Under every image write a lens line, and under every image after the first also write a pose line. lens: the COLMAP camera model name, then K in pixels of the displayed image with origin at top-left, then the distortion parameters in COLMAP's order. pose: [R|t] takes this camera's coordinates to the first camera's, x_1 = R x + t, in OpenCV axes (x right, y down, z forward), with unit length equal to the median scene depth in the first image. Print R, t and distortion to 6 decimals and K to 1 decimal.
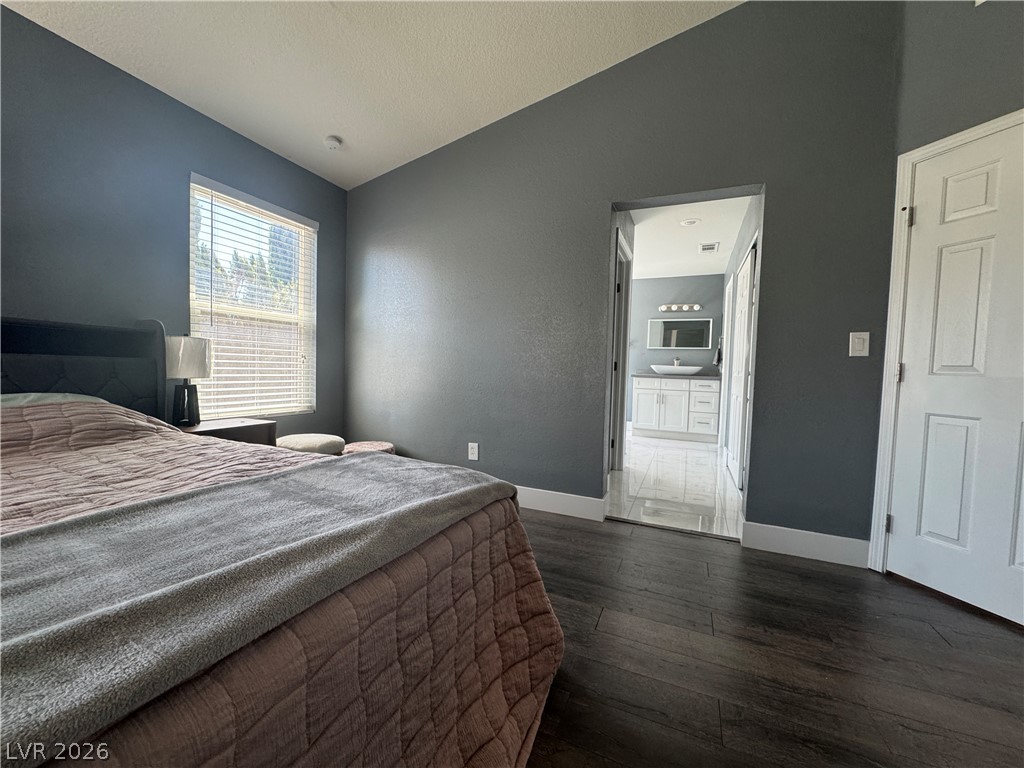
lens RADIAL K [[410.0, 0, 513.9], [0, 410.0, 381.8], [0, 0, 1]] dist [-0.000006, 0.000861]
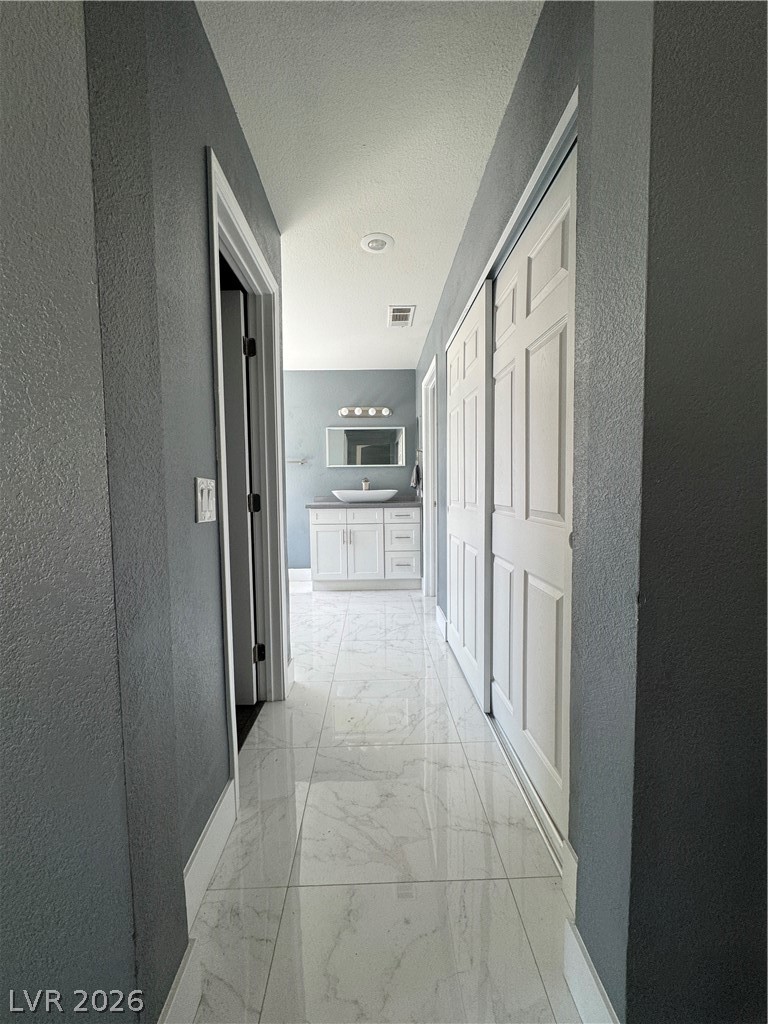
lens RADIAL K [[410.0, 0, 380.8], [0, 410.0, 509.0], [0, 0, 1]] dist [-0.000006, 0.000861]
pose [[0.911222, -0.062963, 0.407076, 0.122963], [0.055278, 0.998001, 0.030623, -0.026251], [-0.408190, -0.005402, 0.912881, 0.324085]]
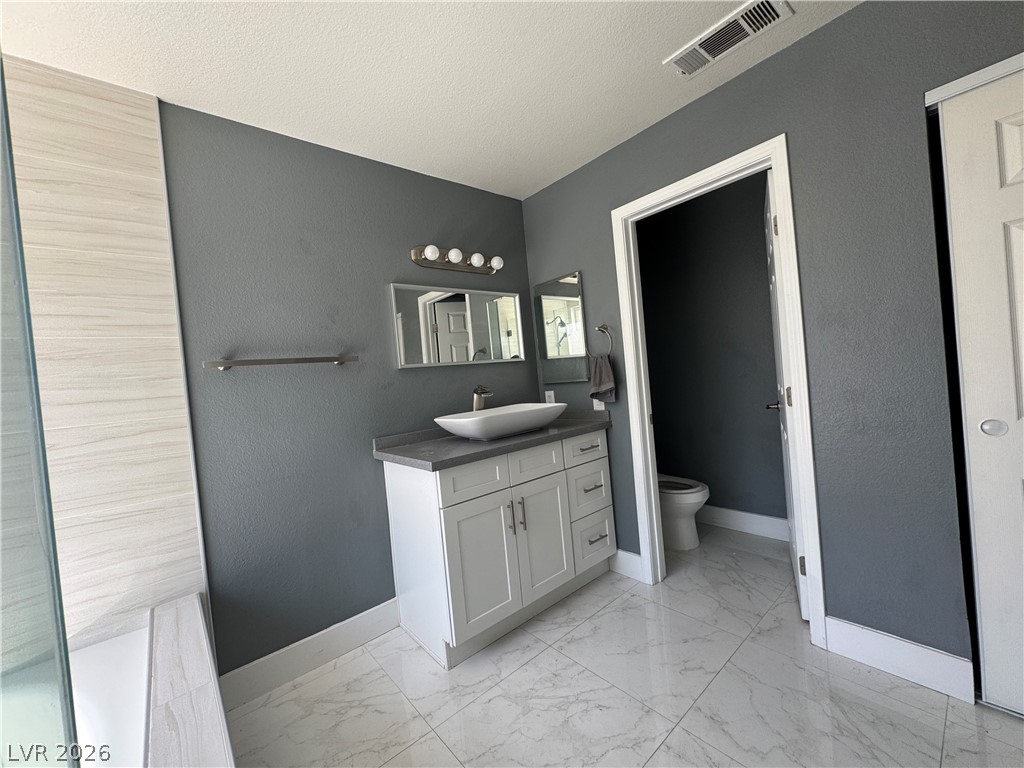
lens RADIAL K [[410.0, 0, 513.2], [0, 410.0, 384.6], [0, 0, 1]] dist [-0.000006, 0.000861]
pose [[0.440839, -0.092491, 0.892808, 0.072557], [0.138598, 0.989761, 0.034099, -0.074539], [-0.886821, 0.108709, 0.449144, 0.851356]]
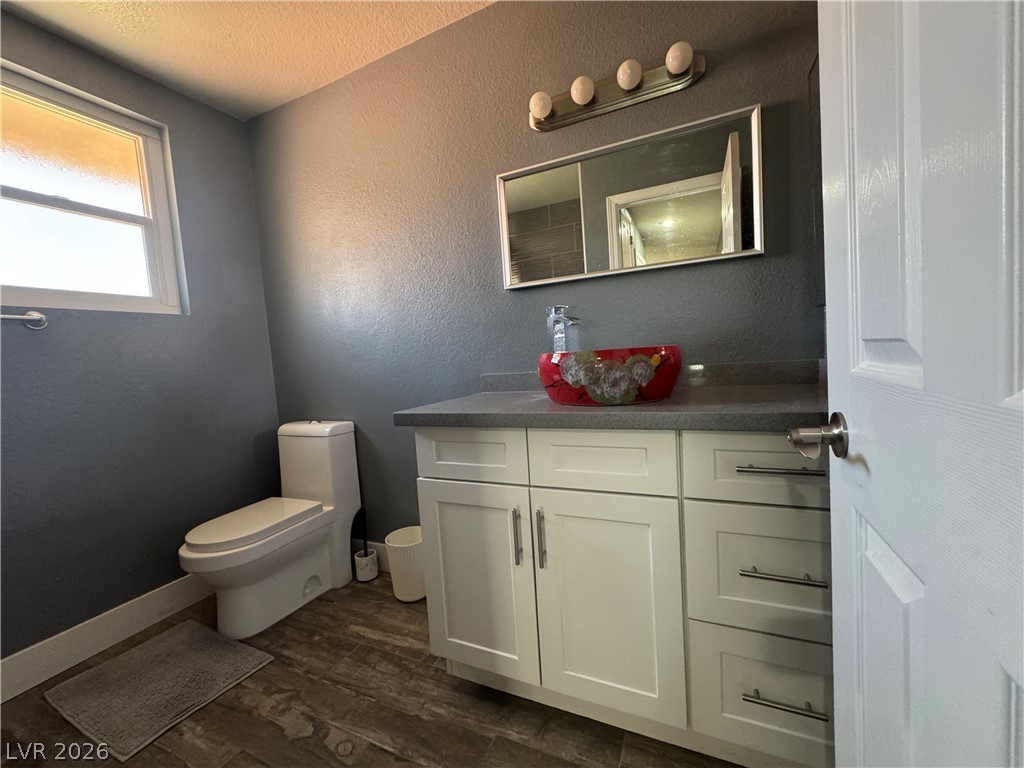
lens RADIAL K [[410.0, 0, 510.7], [0, 410.0, 380.5], [0, 0, 1]] dist [-0.000006, 0.000861]
pose [[0.993964, -0.106993, -0.024240, 0.365300], [0.107520, 0.993969, 0.021571, -0.035757], [0.021786, -0.024047, 0.999473, 0.825037]]
